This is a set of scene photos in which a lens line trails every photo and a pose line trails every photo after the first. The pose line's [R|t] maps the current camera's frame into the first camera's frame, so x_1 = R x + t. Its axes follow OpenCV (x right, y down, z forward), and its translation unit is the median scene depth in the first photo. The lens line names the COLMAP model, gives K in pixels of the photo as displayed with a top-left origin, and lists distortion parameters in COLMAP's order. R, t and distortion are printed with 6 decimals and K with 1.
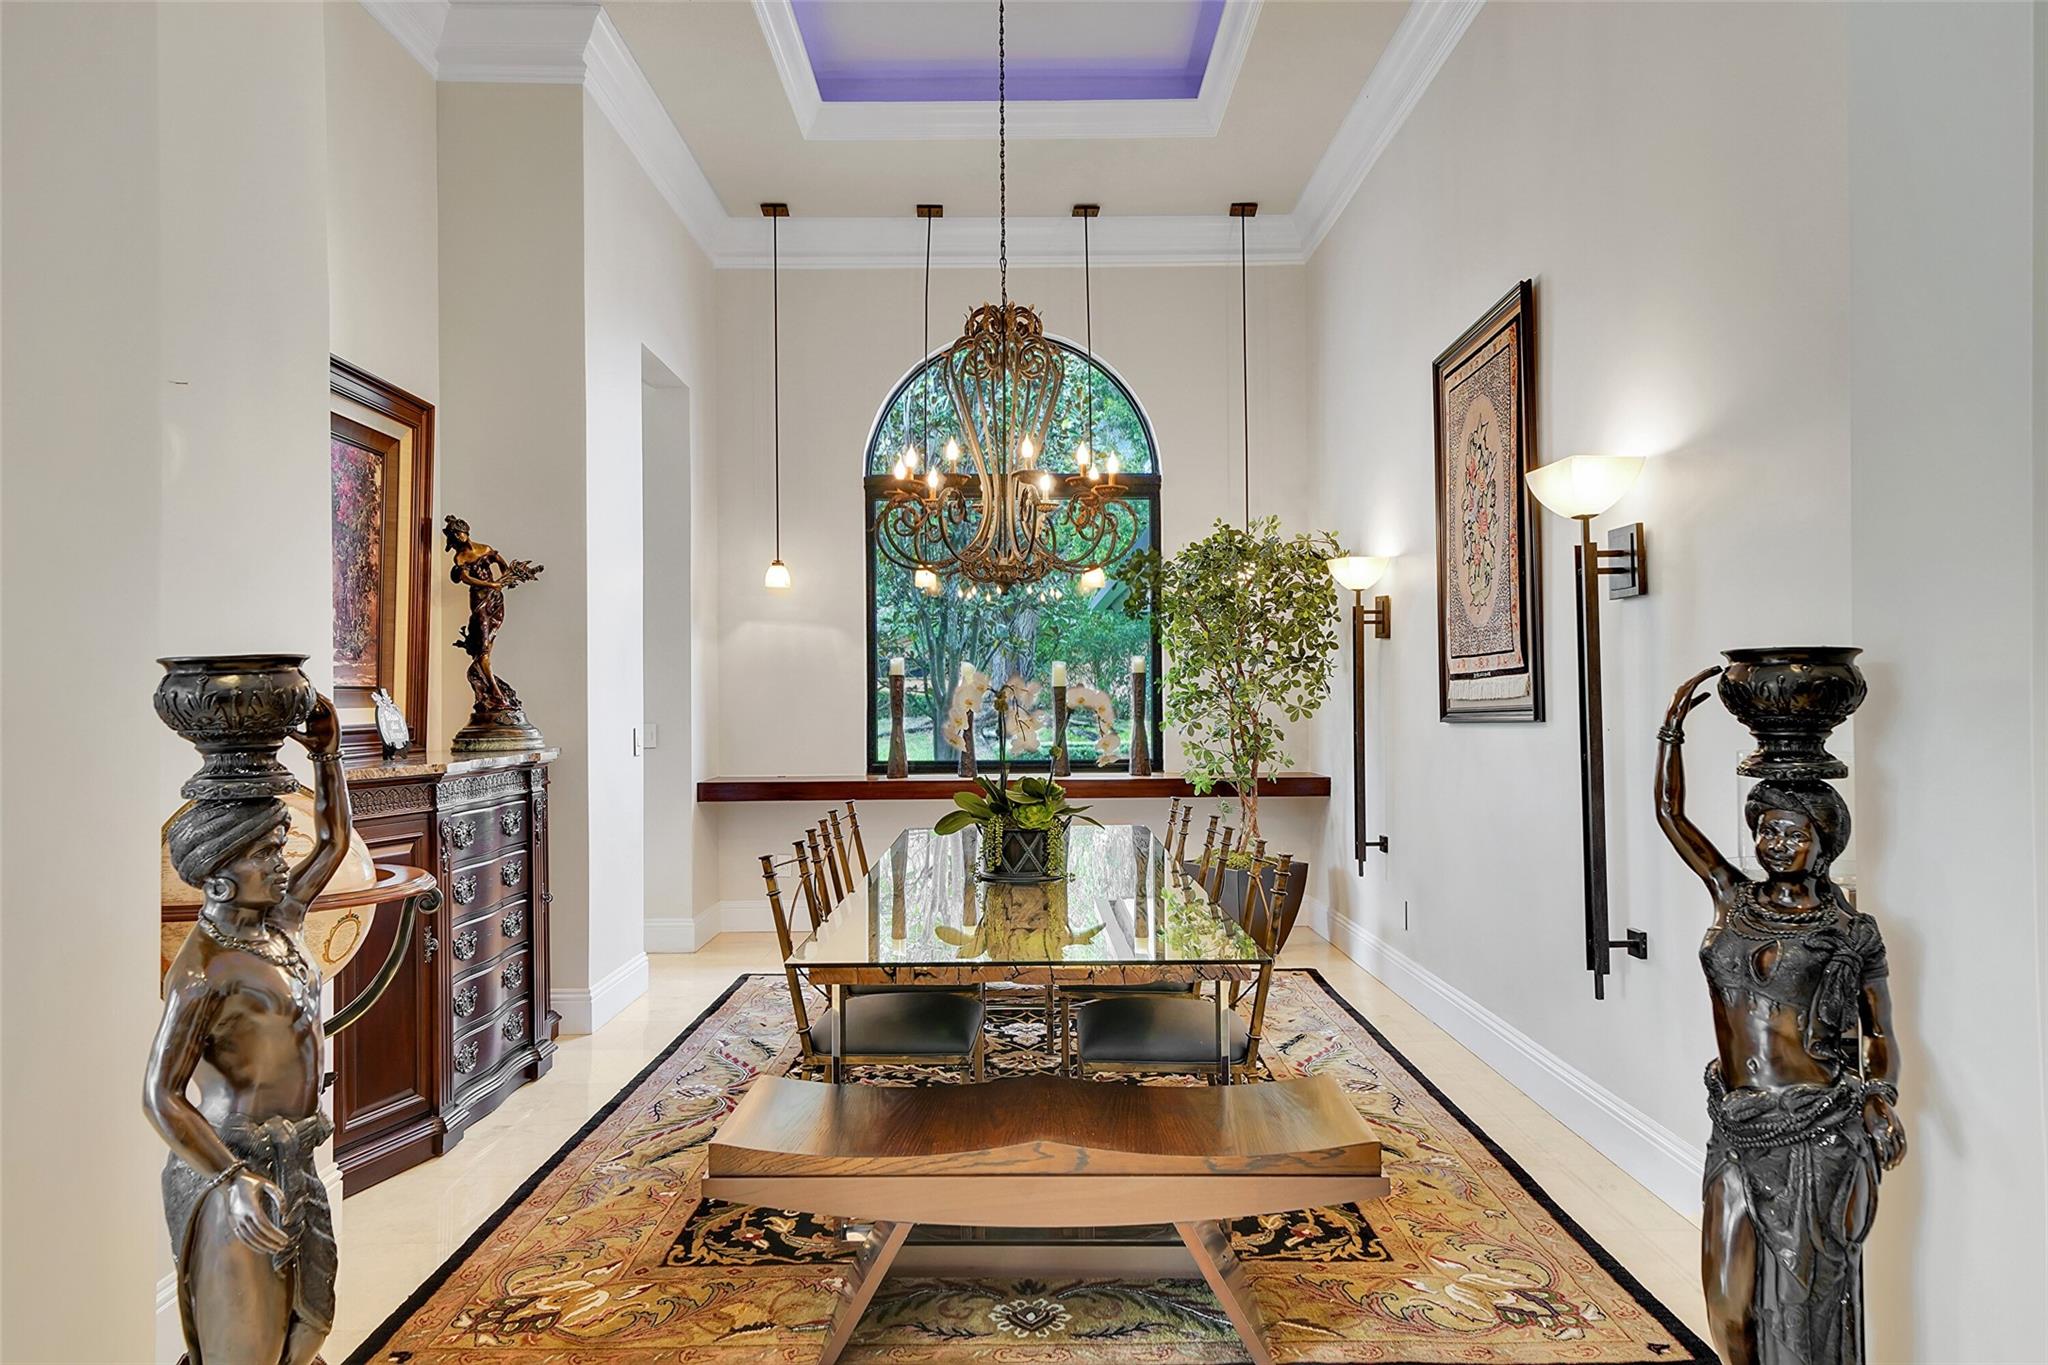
lens RADIAL K [[1277.0, 0, 1026.2], [0, 1277.0, 696.4], [0, 0, 1]] dist [0.026623, -0.002787]
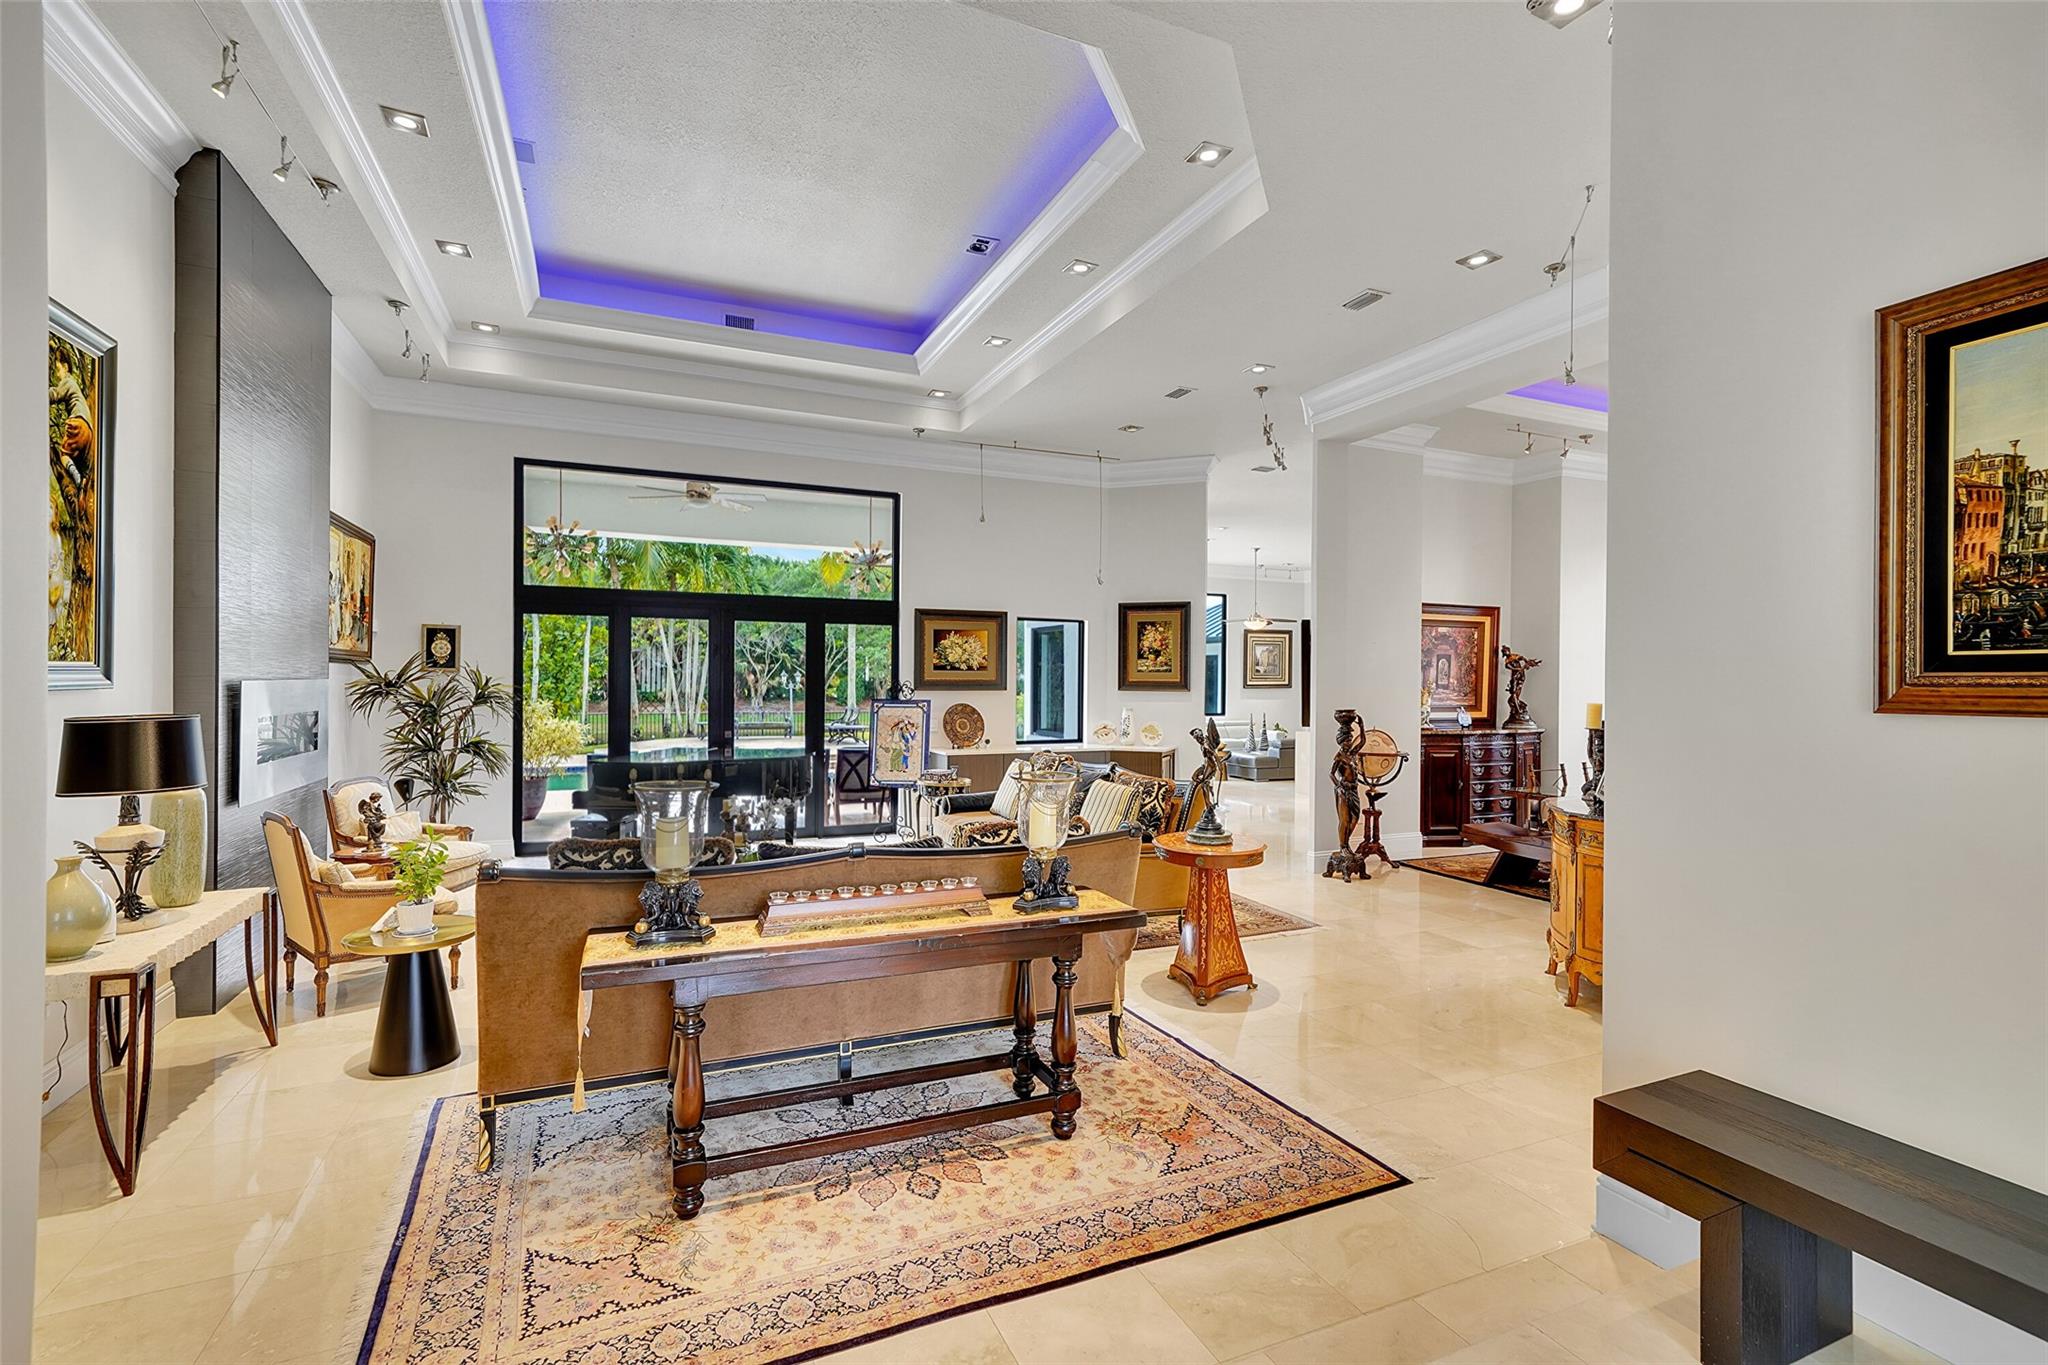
lens RADIAL K [[917.8, 0, 1024.3], [0, 917.8, 684.7], [0, 0, 1]] dist [0.005932, 0.003094]
pose [[0.393005, 0.013227, -0.919441, 0.985420], [-0.010441, 0.999896, 0.009922, -0.061240], [0.919477, 0.005701, 0.393103, -0.758385]]
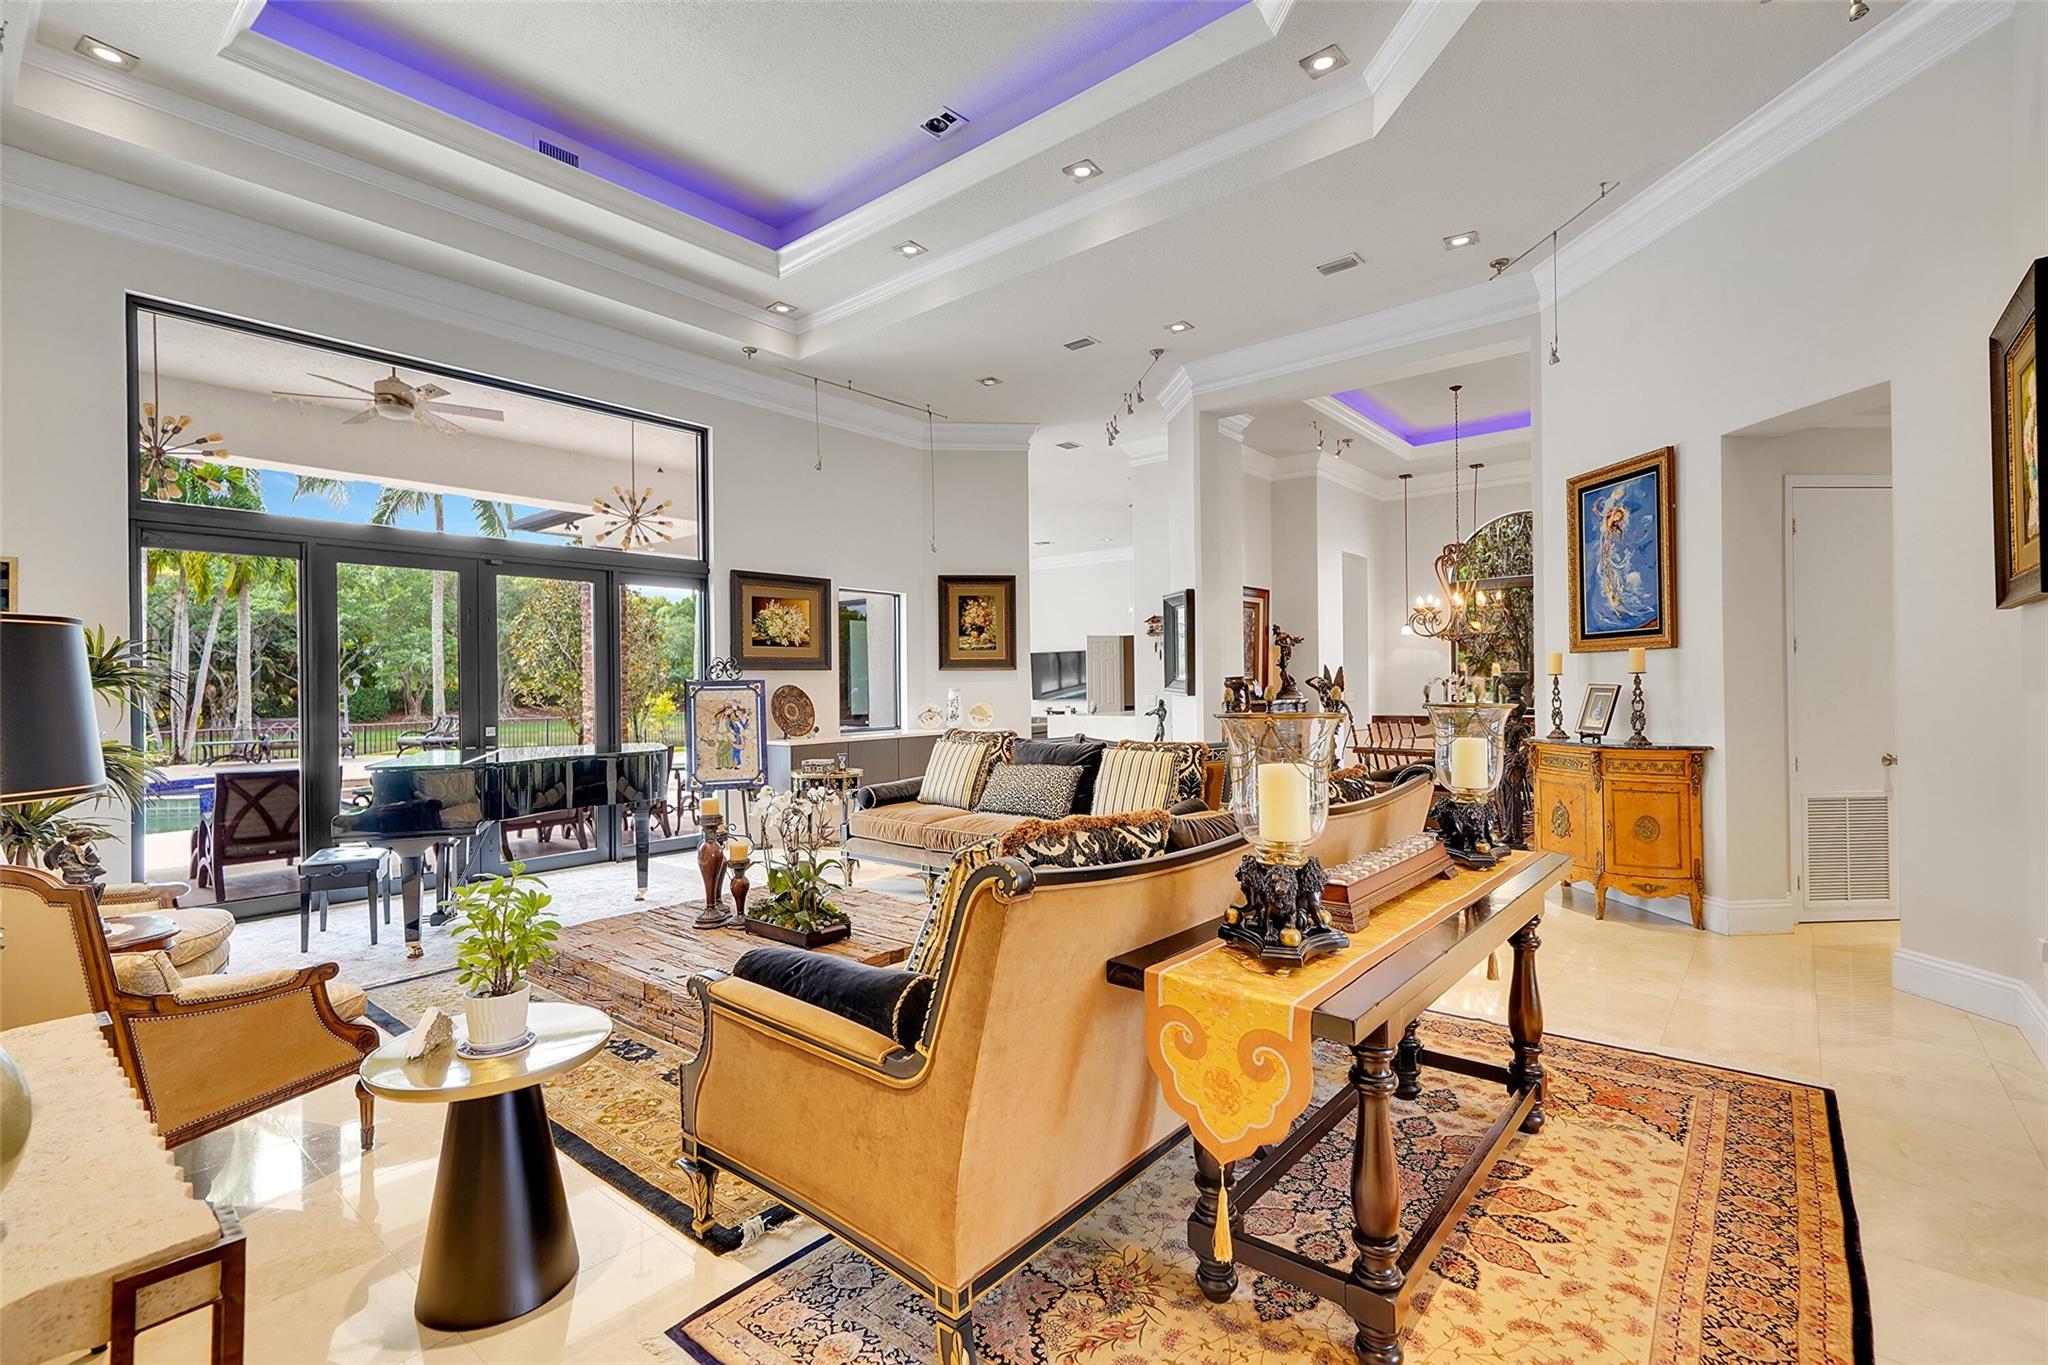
lens RADIAL K [[917.8, 0, 1025.0], [0, 917.8, 682.8], [0, 0, 1]] dist [0.005932, 0.003094]
pose [[0.761441, -0.005048, -0.648215, 0.531038], [0.007139, 0.999974, 0.000599, -0.003285], [0.648195, -0.005084, 0.761457, -1.084688]]
